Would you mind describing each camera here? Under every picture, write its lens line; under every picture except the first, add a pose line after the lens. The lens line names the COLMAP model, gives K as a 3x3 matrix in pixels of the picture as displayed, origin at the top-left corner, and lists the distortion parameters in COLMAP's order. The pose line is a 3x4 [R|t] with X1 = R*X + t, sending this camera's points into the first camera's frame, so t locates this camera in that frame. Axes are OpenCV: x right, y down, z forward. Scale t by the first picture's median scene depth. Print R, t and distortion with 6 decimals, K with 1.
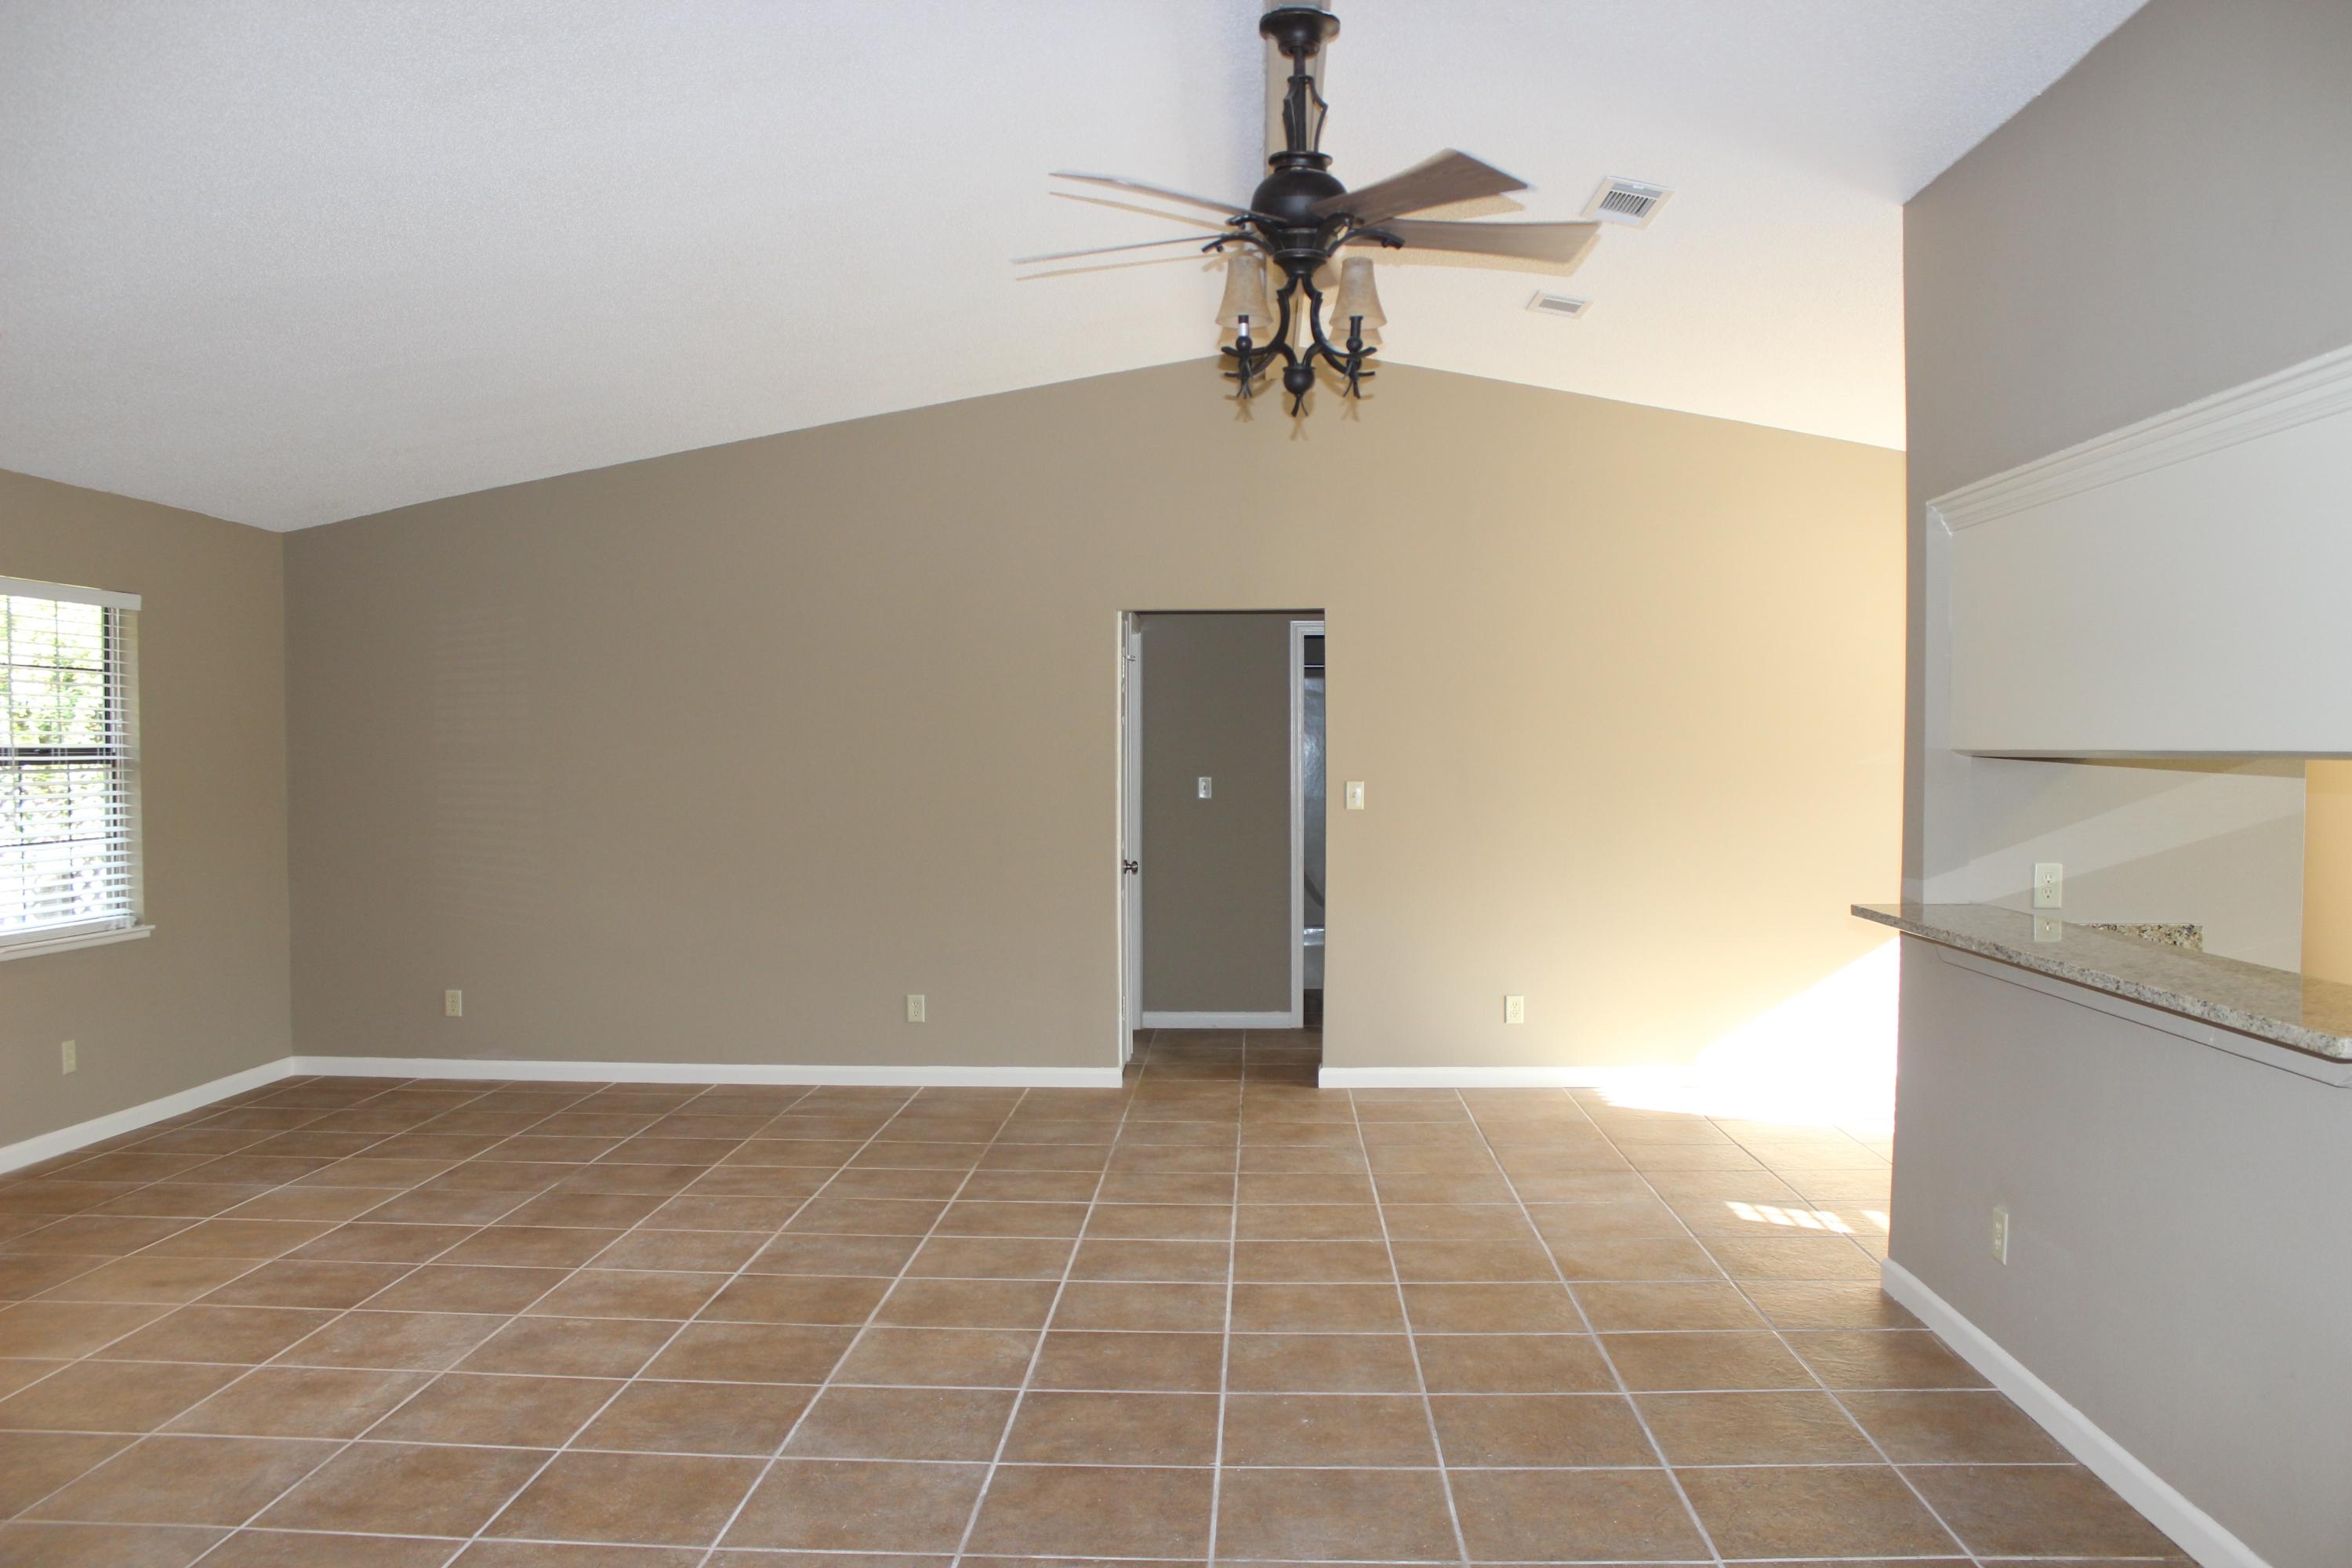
lens RADIAL K [[1932.5, 0, 1176.0], [0, 1932.5, 784.0], [0, 0, 1]] dist [-0.190713, 0.159852]
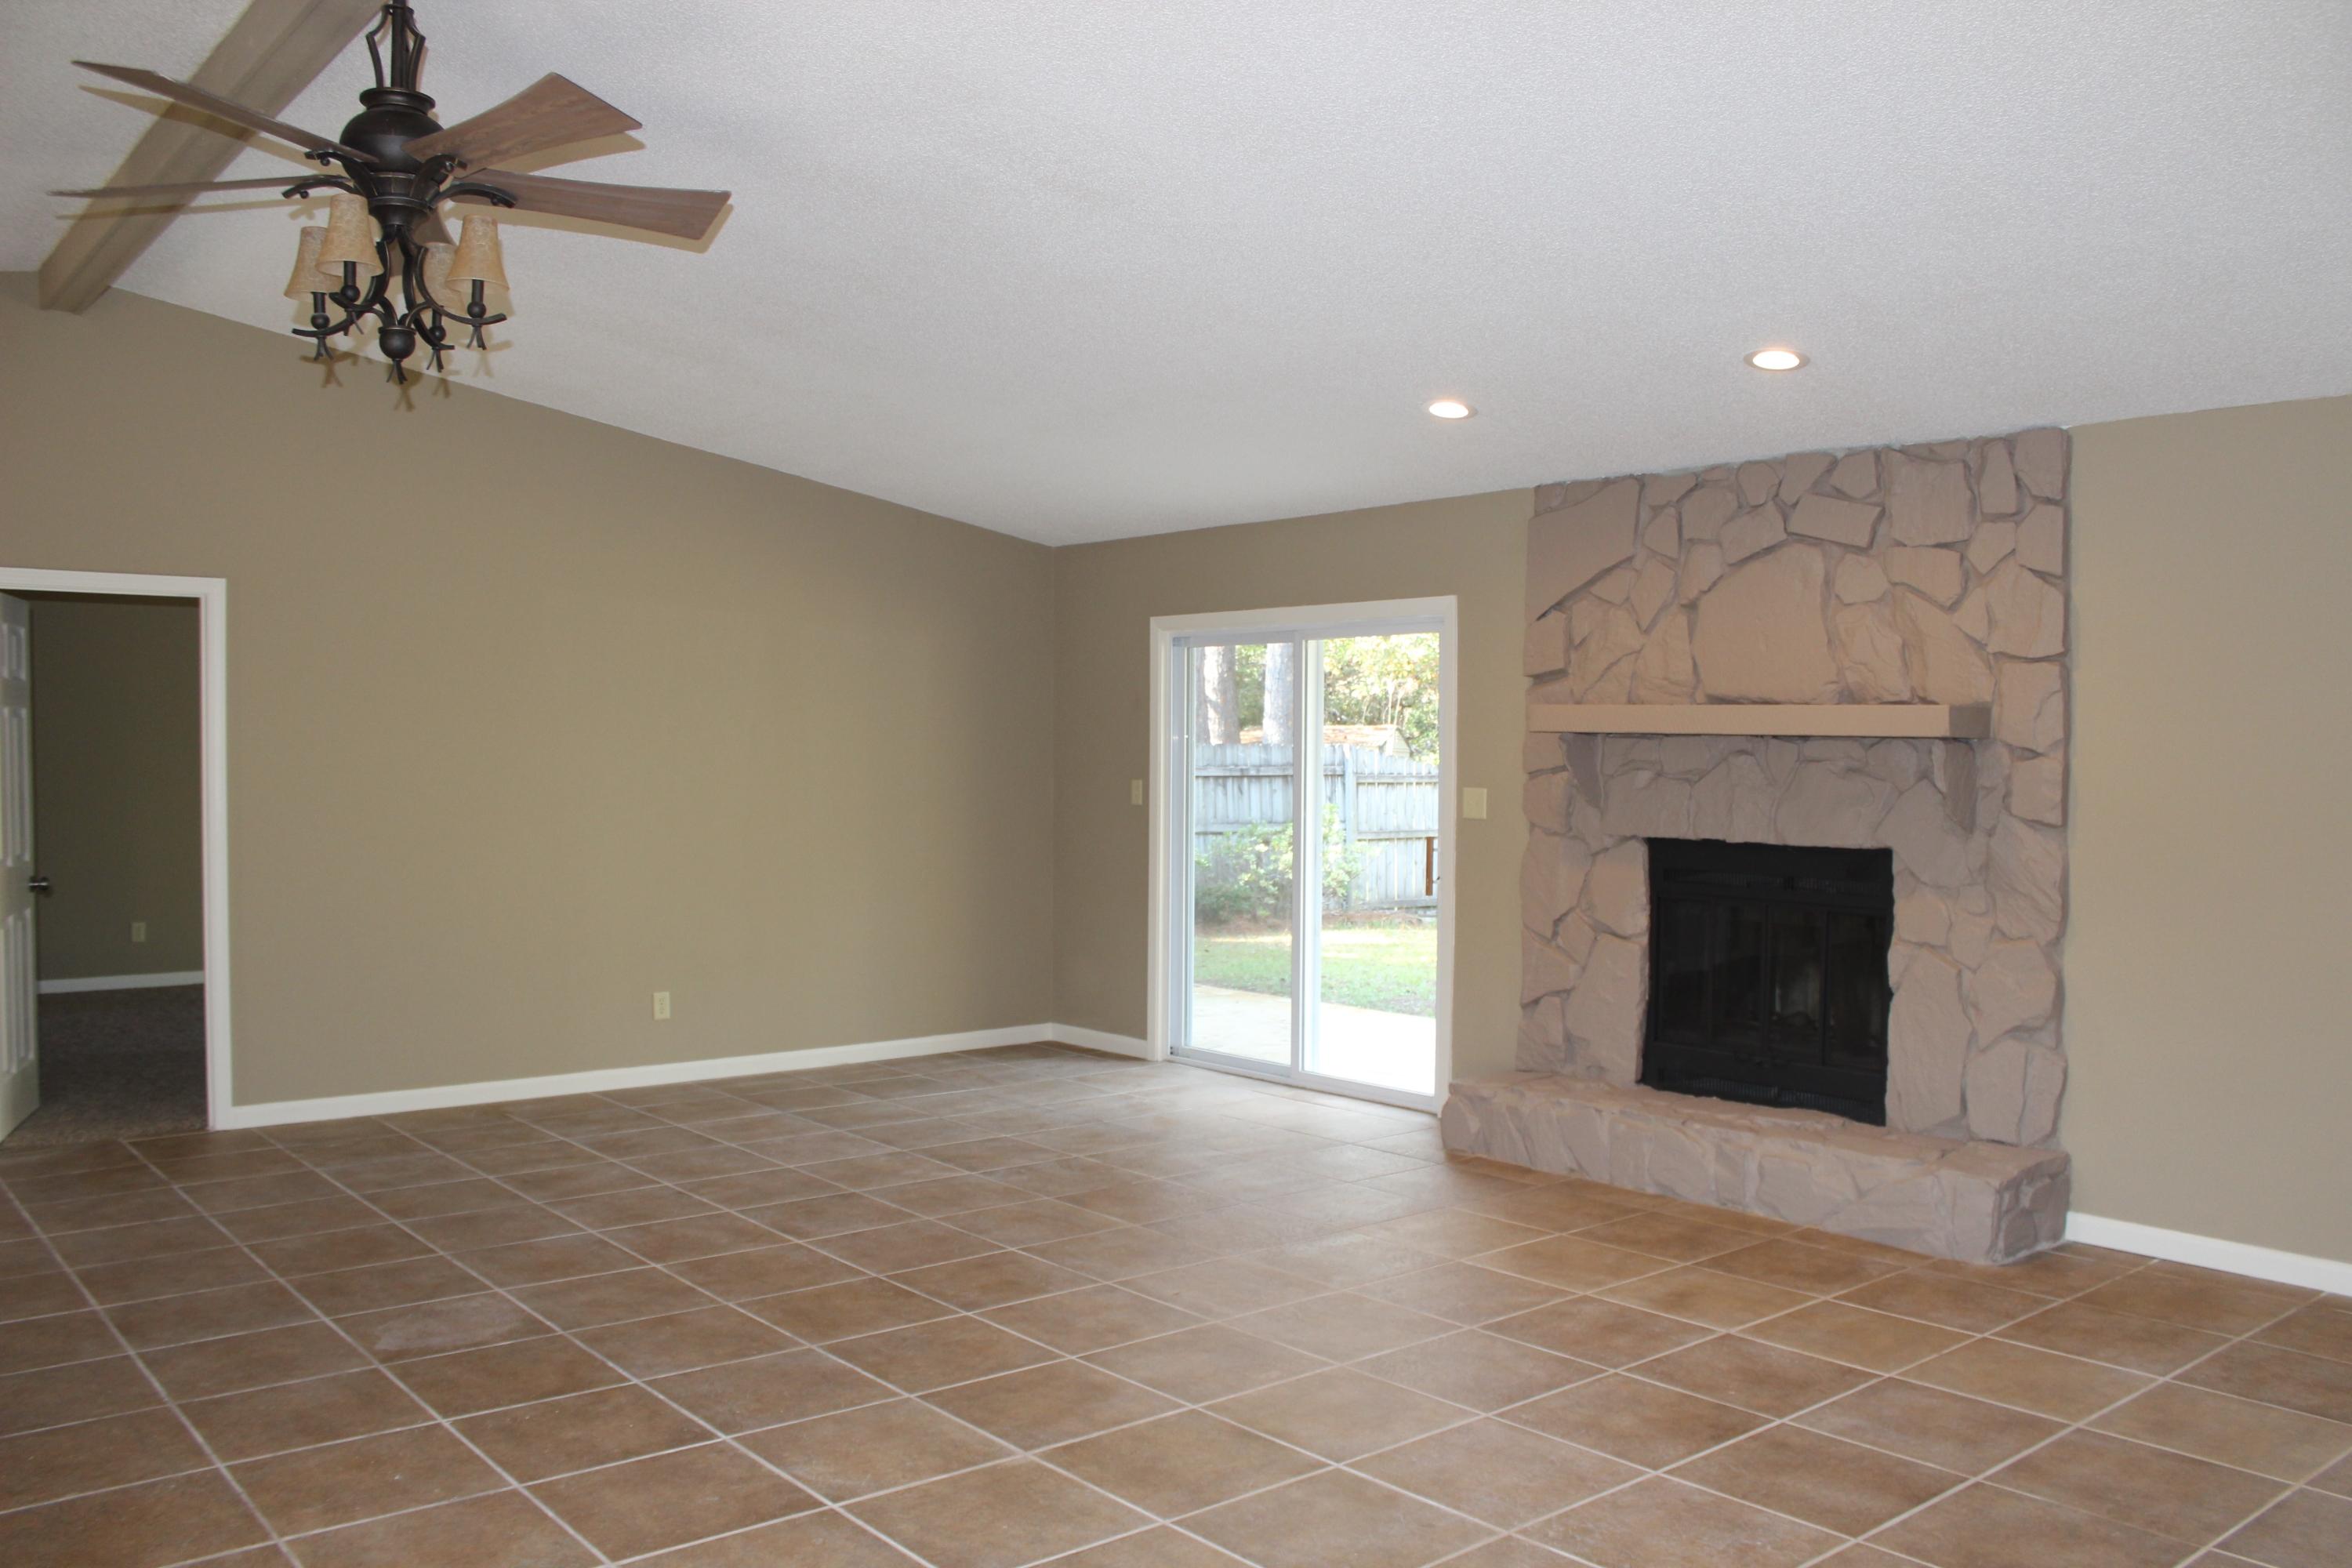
lens RADIAL K [[1932.5, 0, 1176.0], [0, 1932.5, 784.0], [0, 0, 1]] dist [-0.190713, 0.159852]
pose [[-0.740799, 0.012126, -0.671618, 0.362669], [-0.017874, 0.999127, 0.037754, -0.036959], [0.671489, 0.039973, -0.739935, 1.790410]]
